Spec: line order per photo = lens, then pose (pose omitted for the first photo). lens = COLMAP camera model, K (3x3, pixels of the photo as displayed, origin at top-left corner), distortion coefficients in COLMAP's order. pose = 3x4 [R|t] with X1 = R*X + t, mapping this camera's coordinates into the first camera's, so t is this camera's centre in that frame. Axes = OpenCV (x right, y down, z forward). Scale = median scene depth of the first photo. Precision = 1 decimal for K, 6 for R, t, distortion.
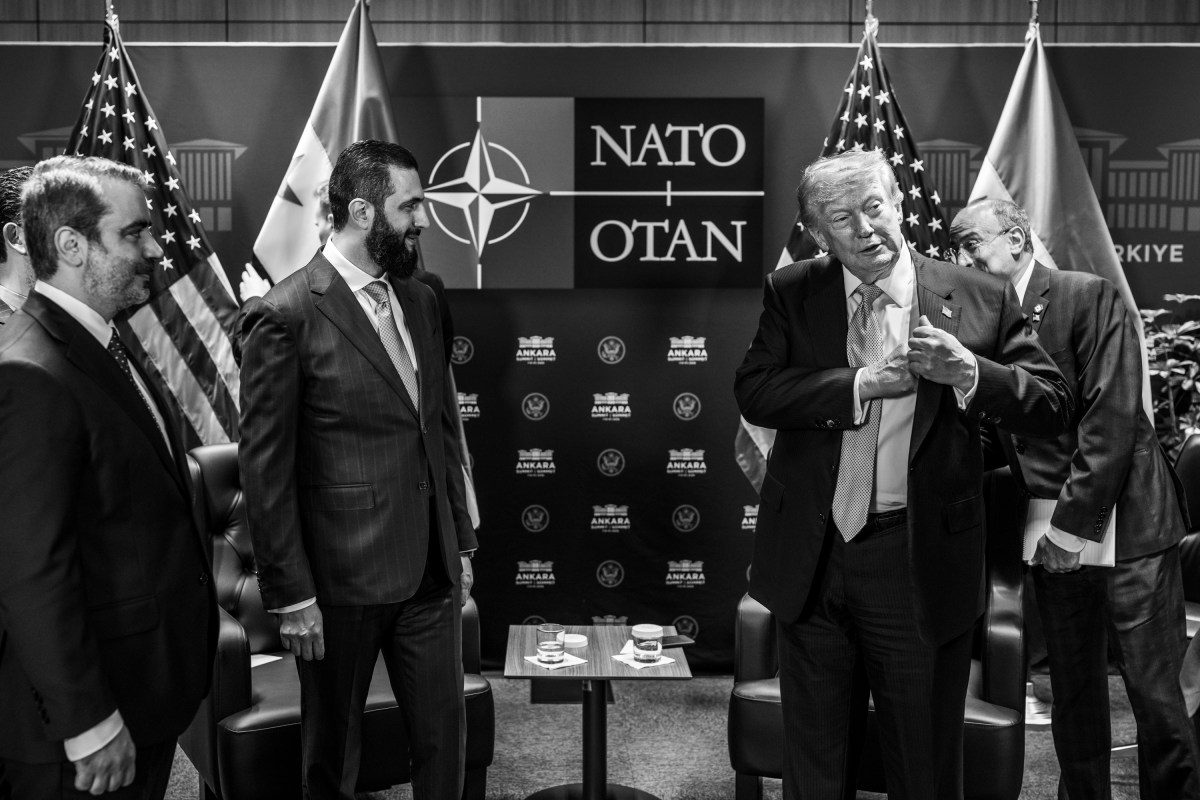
lens RADIAL K [[1312.9, 0, 528.0], [0, 1312.9, 355.6], [0, 0, 1]] dist [0.003014, 0.000000]
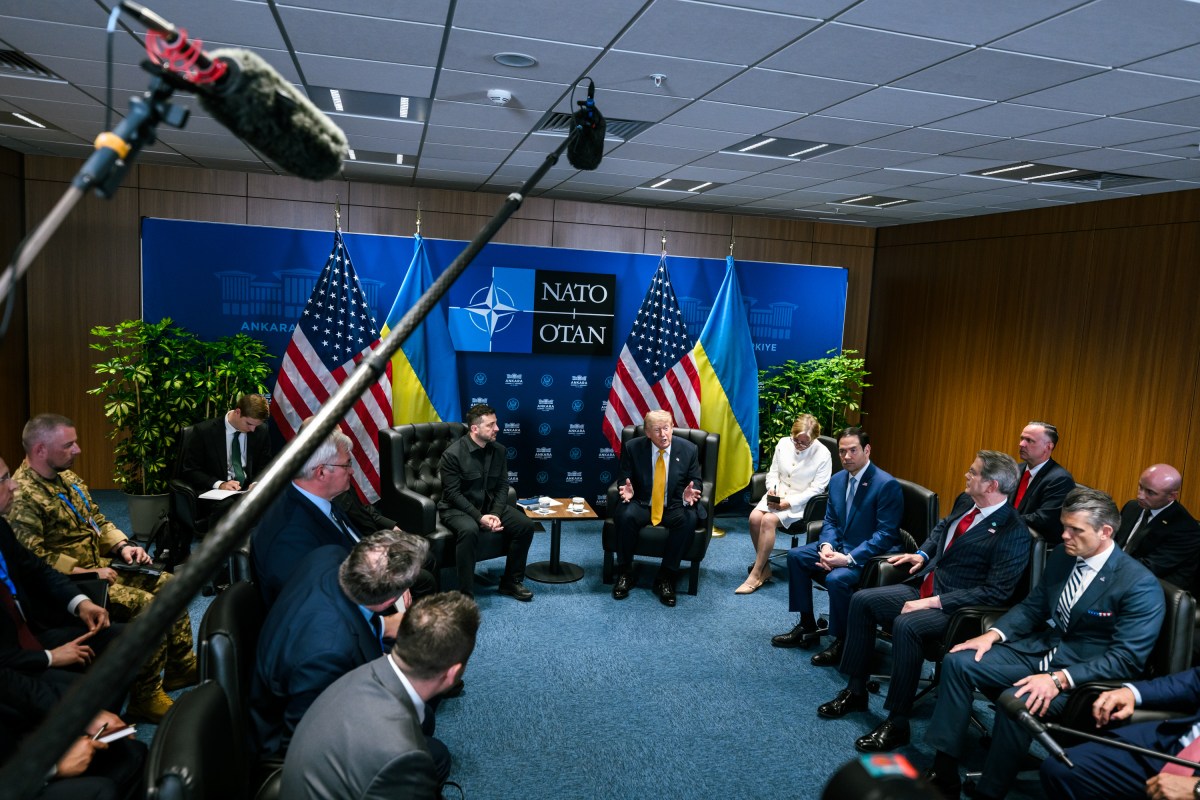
lens RADIAL K [[796.8, 0, 601.8], [0, 796.8, 401.5], [0, 0, 1]] dist [0.001828, 0.002306]
pose [[0.968034, 0.020498, 0.249980, -0.192972], [-0.039888, 0.996552, 0.072751, -0.073653], [-0.247627, -0.080397, 0.965514, -0.376804]]
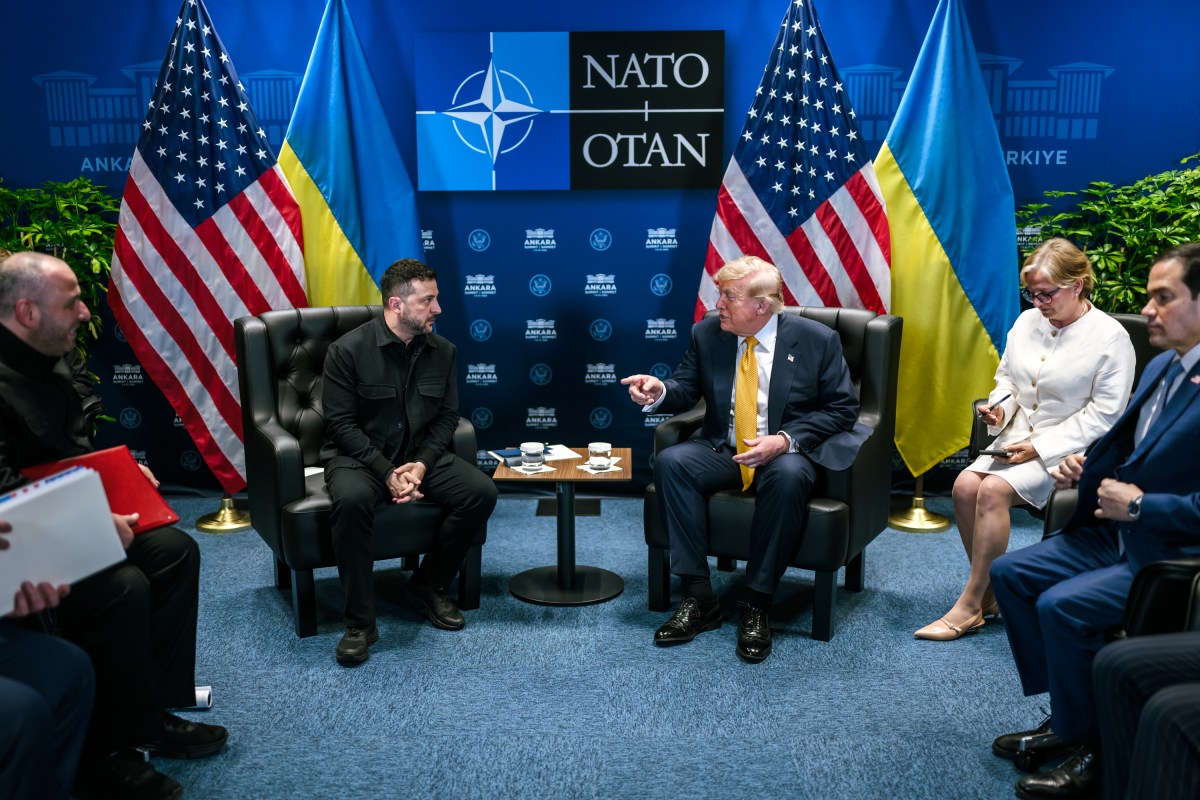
lens RADIAL K [[1205.2, 0, 575.1], [0, 1205.2, 393.0], [0, 0, 1]] dist [0.002712, 0.000000]
pose [[0.999736, -0.002459, -0.022839, 0.065721], [0.004981, 0.993804, 0.111034, 0.013504], [0.022424, -0.111118, 0.993554, -0.153638]]
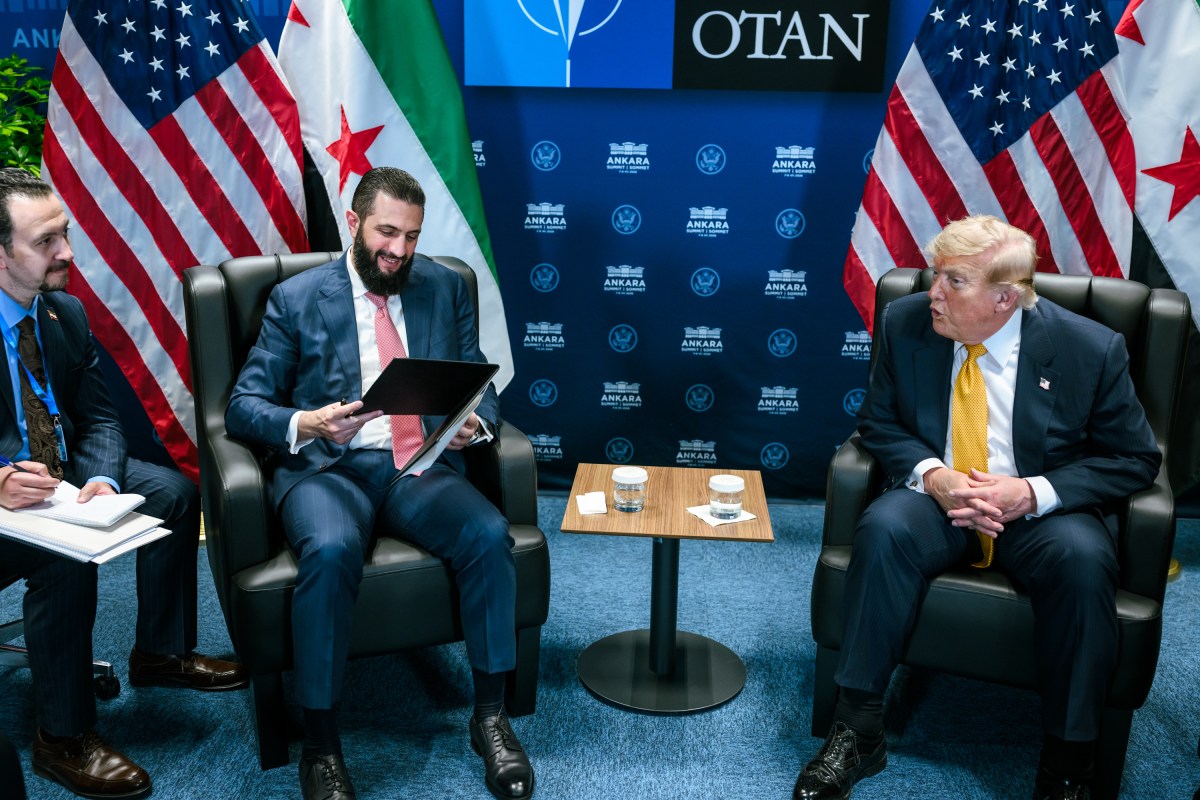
lens RADIAL K [[1138.5, 0, 590.3], [0, 1138.5, 399.7], [0, 0, 1]] dist [0.000822, 0.000000]
pose [[0.998194, 0.032424, -0.050581, 0.025657], [-0.021584, 0.979202, 0.201738, 0.001560], [0.056070, -0.200282, 0.978133, 0.186912]]
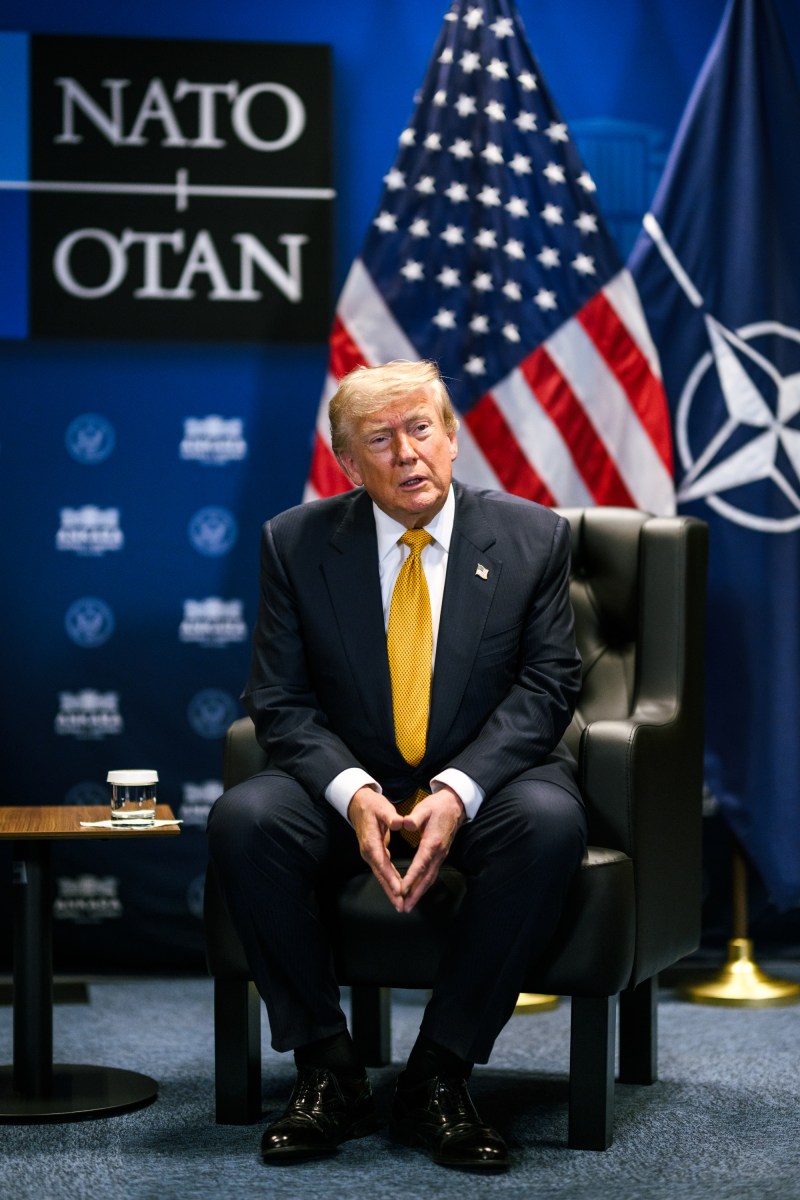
lens RADIAL K [[2372.9, 0, 376.0], [0, 2372.9, 552.5], [0, 0, 1]] dist [0.021660, 0.000000]
pose [[0.989232, 0.003201, 0.146318, 0.033996], [0.009248, 0.996396, -0.084323, 0.144746], [-0.146061, 0.084768, 0.985637, -0.112508]]
